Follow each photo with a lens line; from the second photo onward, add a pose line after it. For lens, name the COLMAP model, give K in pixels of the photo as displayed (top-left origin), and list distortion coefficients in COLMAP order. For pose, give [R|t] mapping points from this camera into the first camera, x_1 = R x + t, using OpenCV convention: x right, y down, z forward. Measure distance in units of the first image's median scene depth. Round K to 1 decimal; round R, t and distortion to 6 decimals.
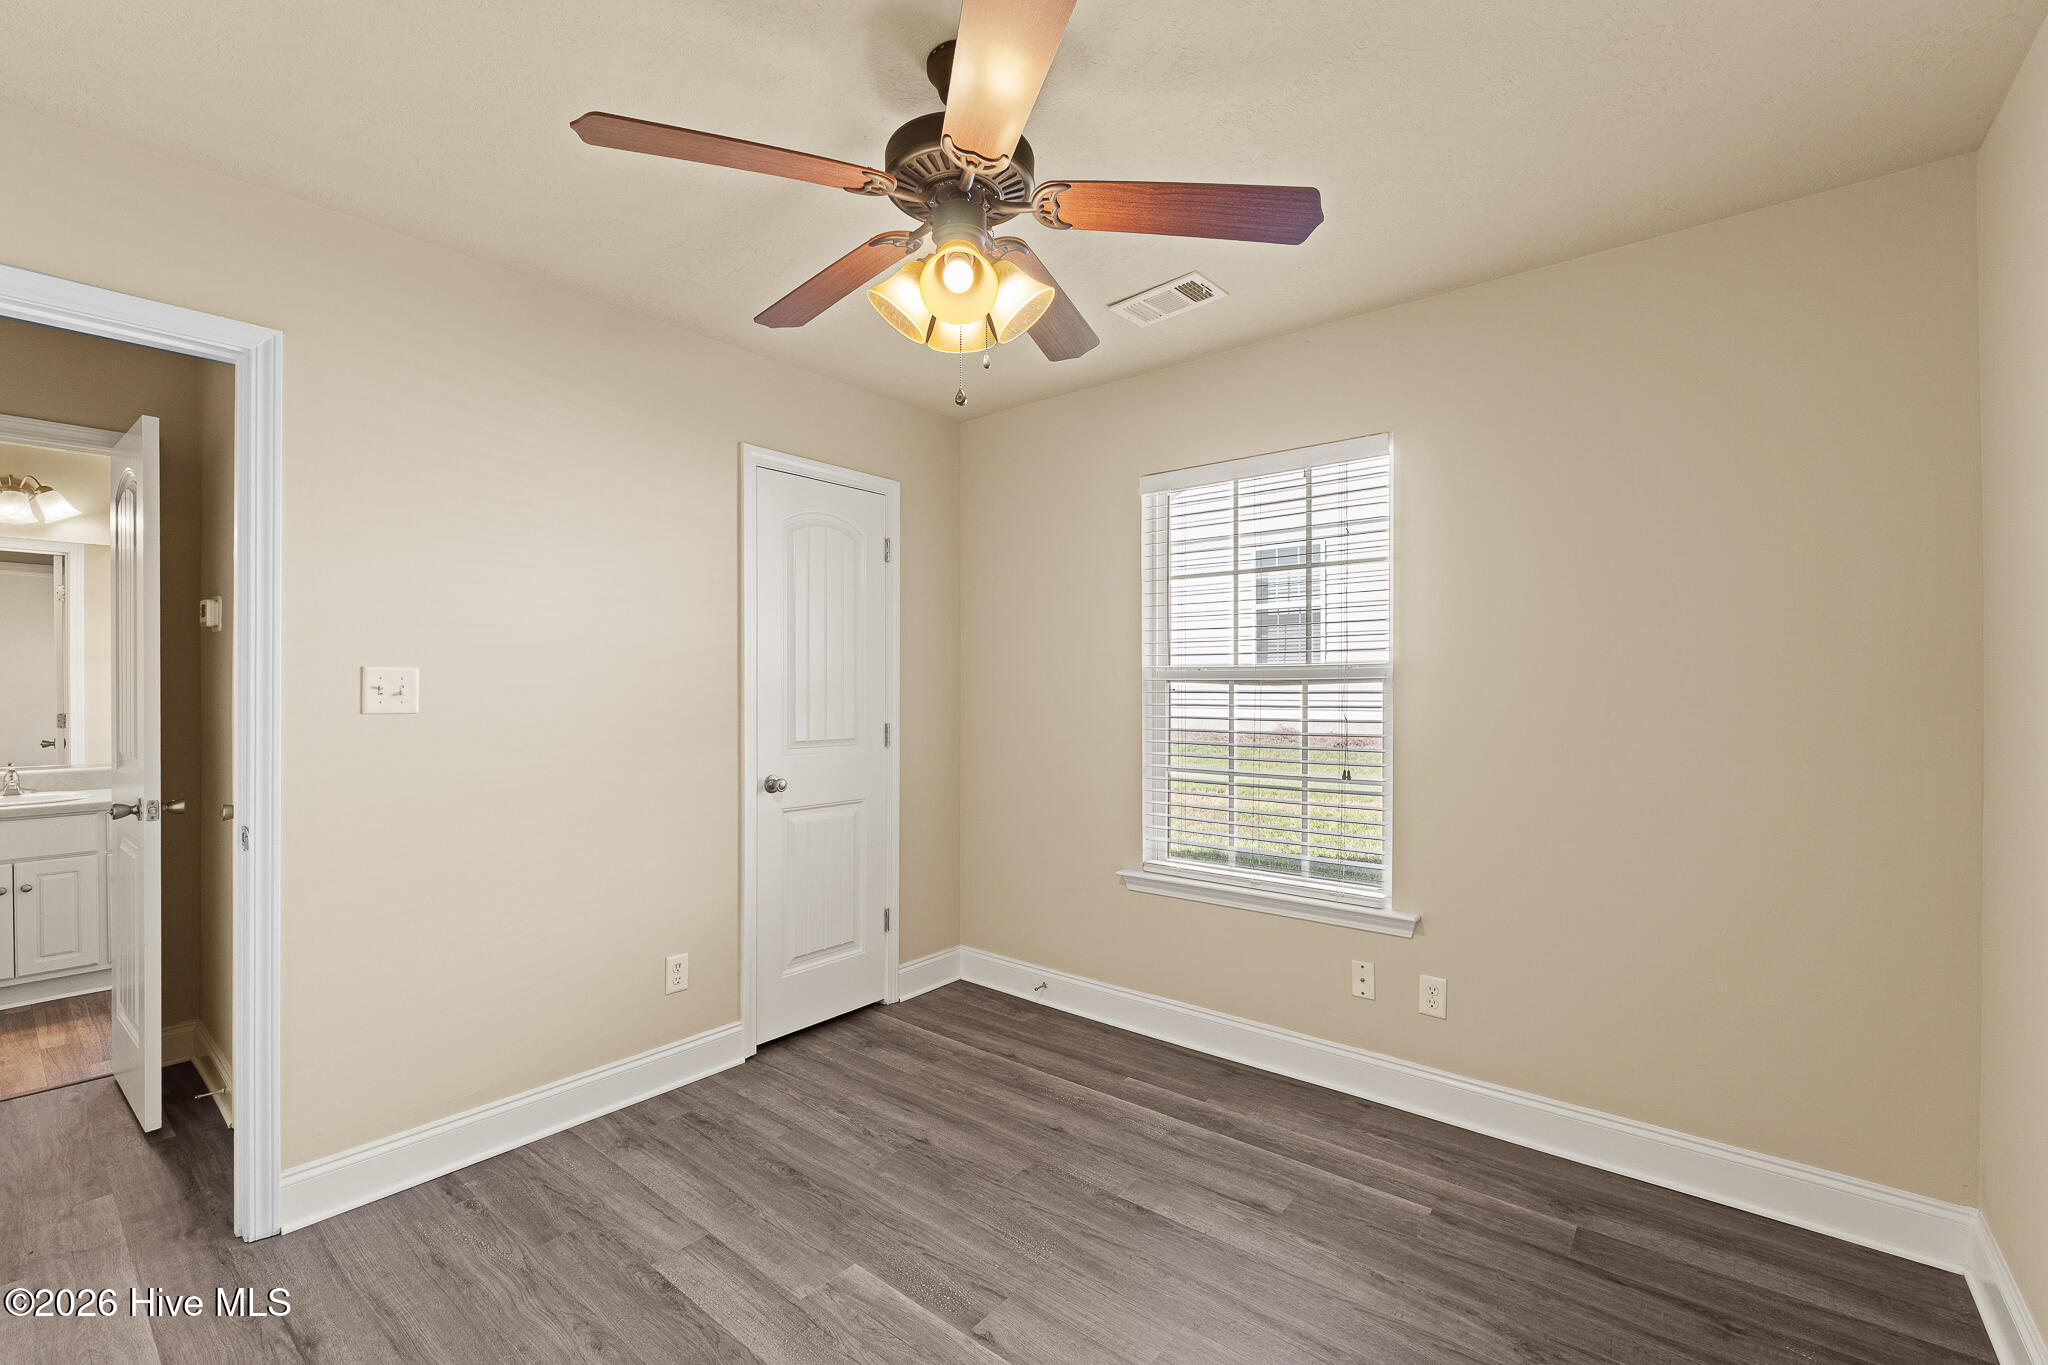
lens RADIAL K [[874.4, 0, 1011.4], [0, 874.4, 687.4], [0, 0, 1]] dist [-0.003987, -0.000747]
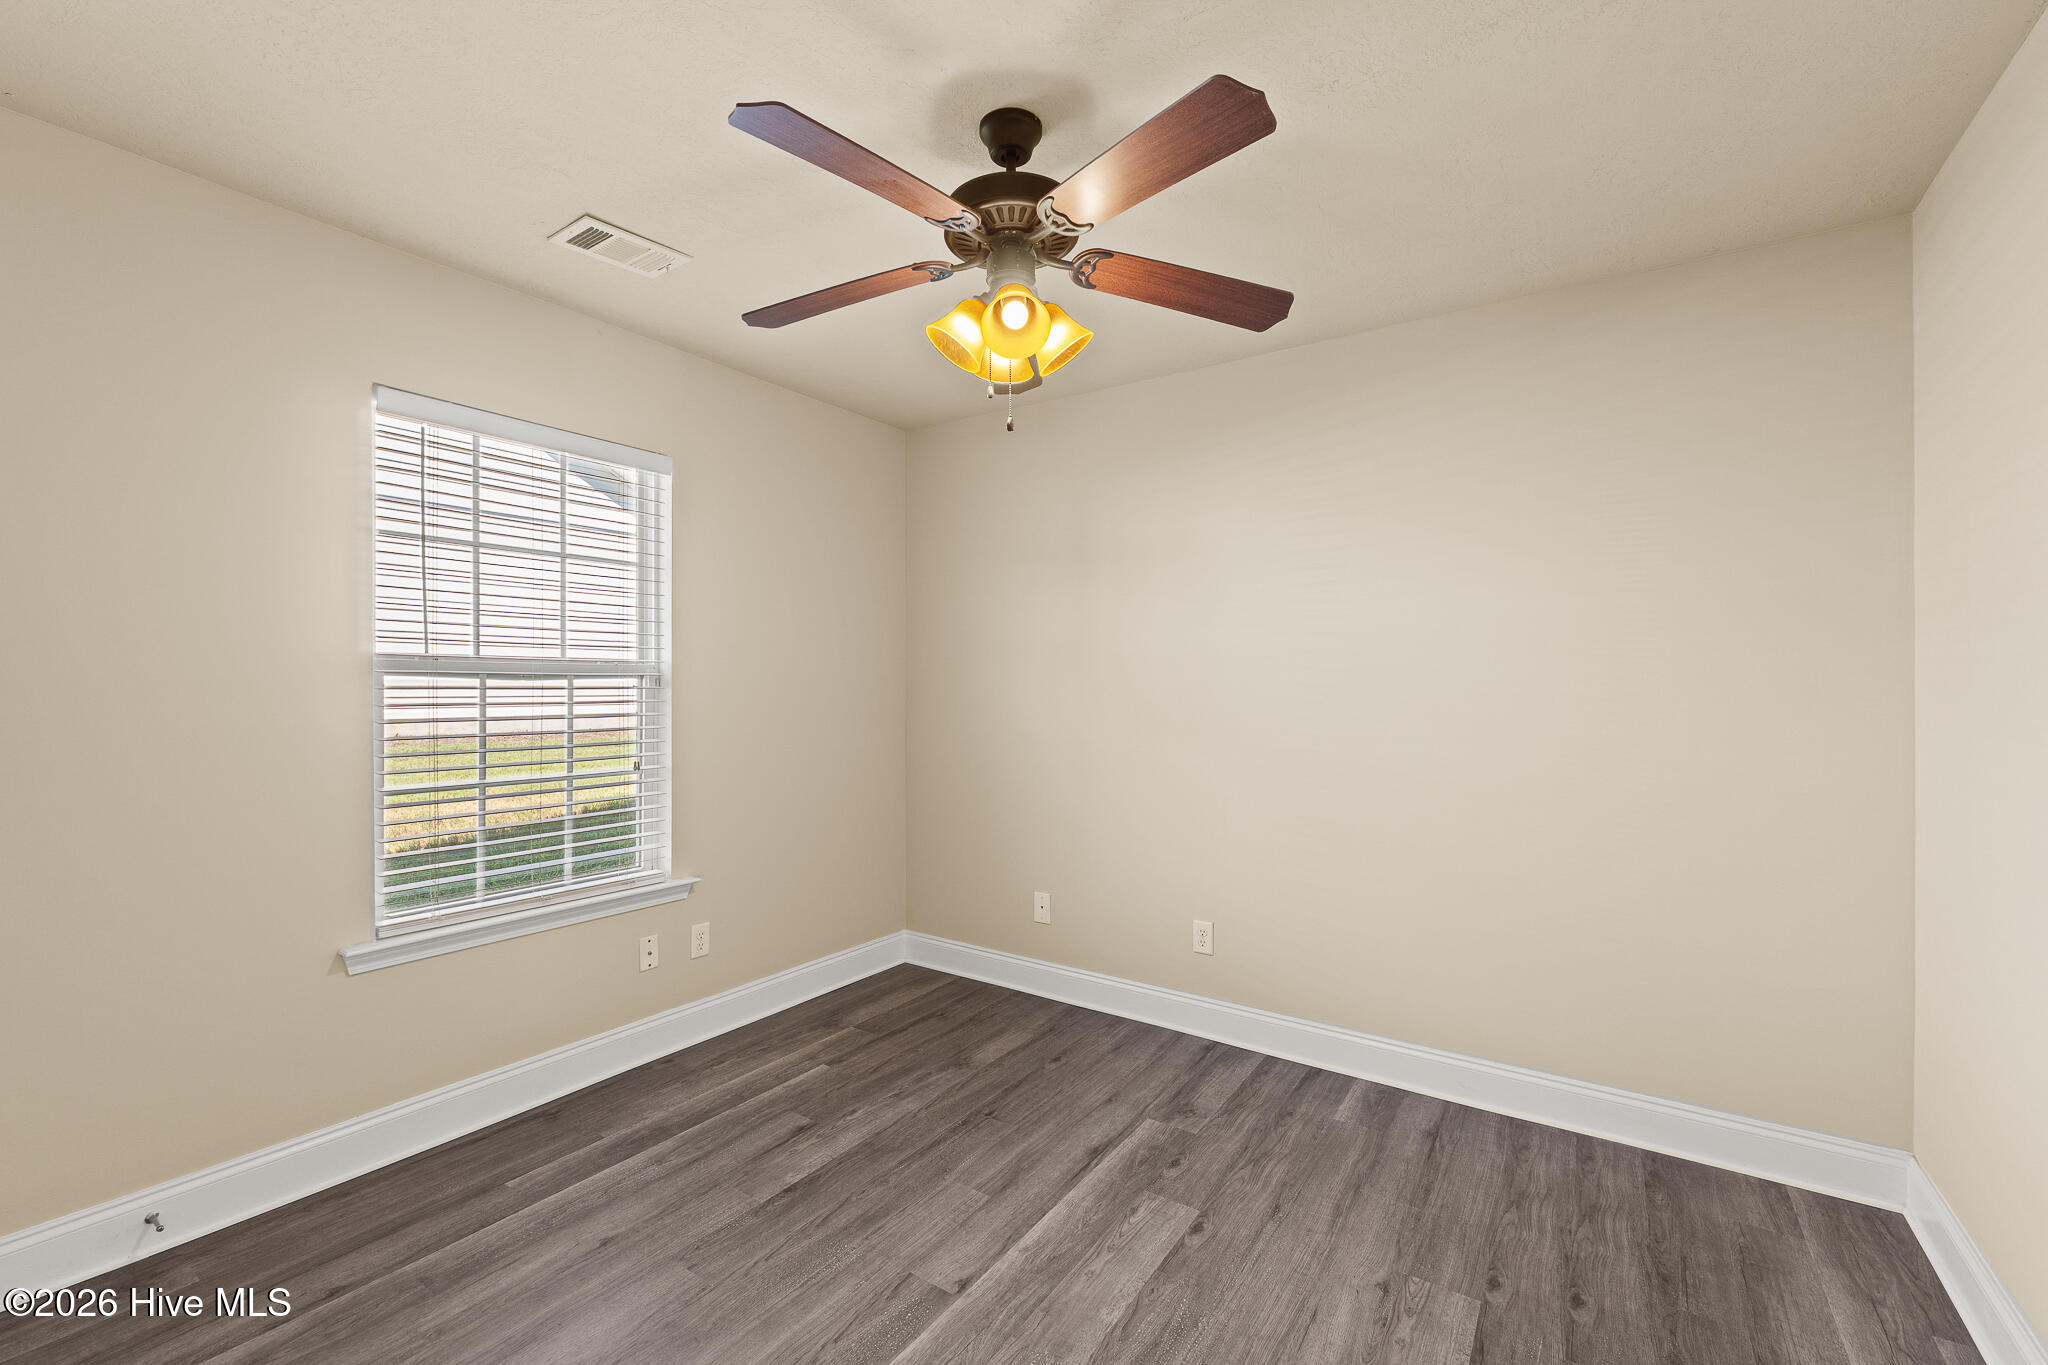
lens RADIAL K [[867.0, 0, 974.6], [0, 867.0, 679.8], [0, 0, 1]] dist [-0.015176, 0.000009]
pose [[-0.073805, 0.005983, 0.997255, -0.705165], [-0.003699, 0.999973, -0.006273, 0.001256], [-0.997266, -0.004152, -0.073781, 0.683718]]
